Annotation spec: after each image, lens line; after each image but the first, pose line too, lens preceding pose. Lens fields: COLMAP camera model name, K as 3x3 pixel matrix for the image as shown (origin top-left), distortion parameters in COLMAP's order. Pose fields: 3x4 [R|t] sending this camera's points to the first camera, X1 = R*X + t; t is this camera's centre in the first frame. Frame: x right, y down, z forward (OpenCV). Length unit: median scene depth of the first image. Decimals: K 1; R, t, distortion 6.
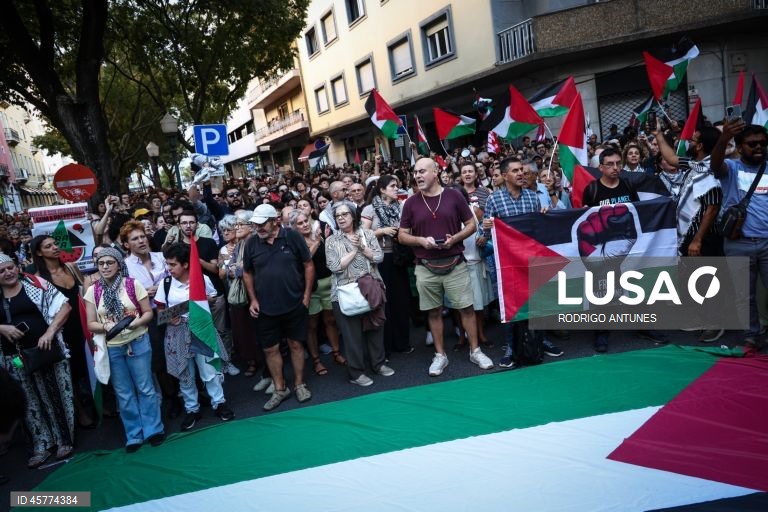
lens RADIAL K [[564.9, 0, 384.0], [0, 564.9, 256.0], [0, 0, 1]] dist [0.079000, 0.001455]
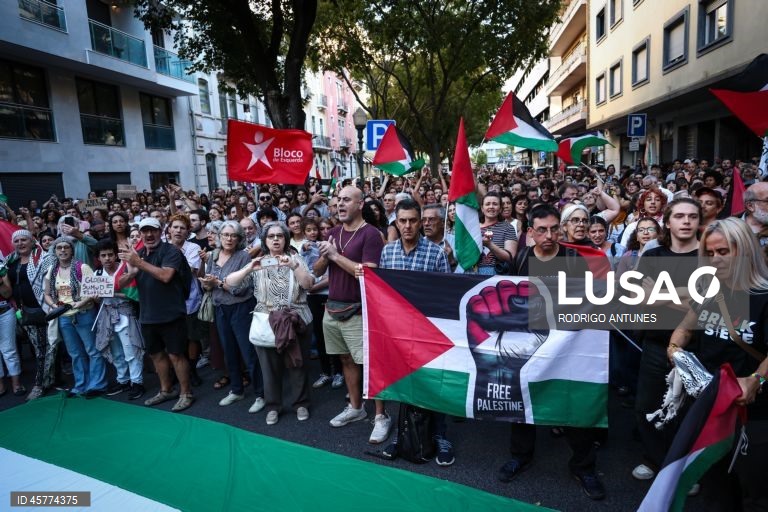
lens RADIAL K [[564.9, 0, 384.0], [0, 564.9, 256.0], [0, 0, 1]] dist [0.079000, 0.001455]
pose [[0.828970, 0.184007, -0.528158, 0.287776], [-0.167404, 0.982669, 0.079608, -0.069553], [0.533653, 0.022423, 0.845406, 0.134949]]
